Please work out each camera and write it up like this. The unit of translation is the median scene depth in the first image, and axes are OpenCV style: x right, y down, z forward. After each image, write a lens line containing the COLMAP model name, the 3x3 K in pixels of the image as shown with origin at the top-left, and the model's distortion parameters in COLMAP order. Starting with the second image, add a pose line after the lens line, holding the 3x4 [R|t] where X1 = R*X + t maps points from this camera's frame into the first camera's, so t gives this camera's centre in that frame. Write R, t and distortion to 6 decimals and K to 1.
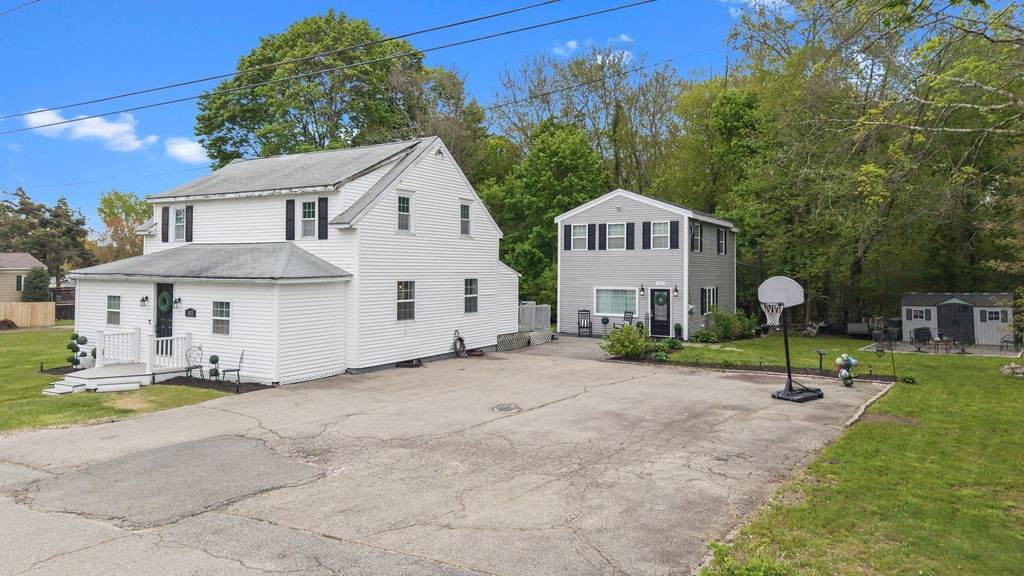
lens RADIAL K [[705.2, 0, 513.2], [0, 705.2, 265.4], [0, 0, 1]] dist [0.010189, -0.006603]
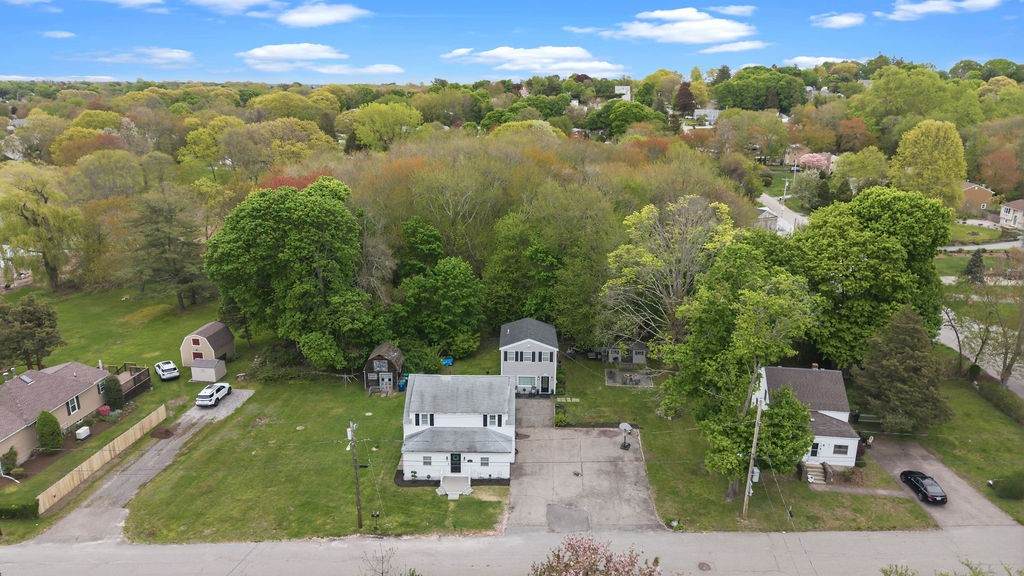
lens RADIAL K [[705.2, 0, 513.2], [0, 705.2, 265.4], [0, 0, 1]] dist [0.010189, -0.006603]
pose [[0.858096, -0.128045, 0.497269, -1.425226], [-0.013163, 0.962607, 0.270583, -1.334691], [-0.513321, -0.238732, 0.824323, -1.235047]]
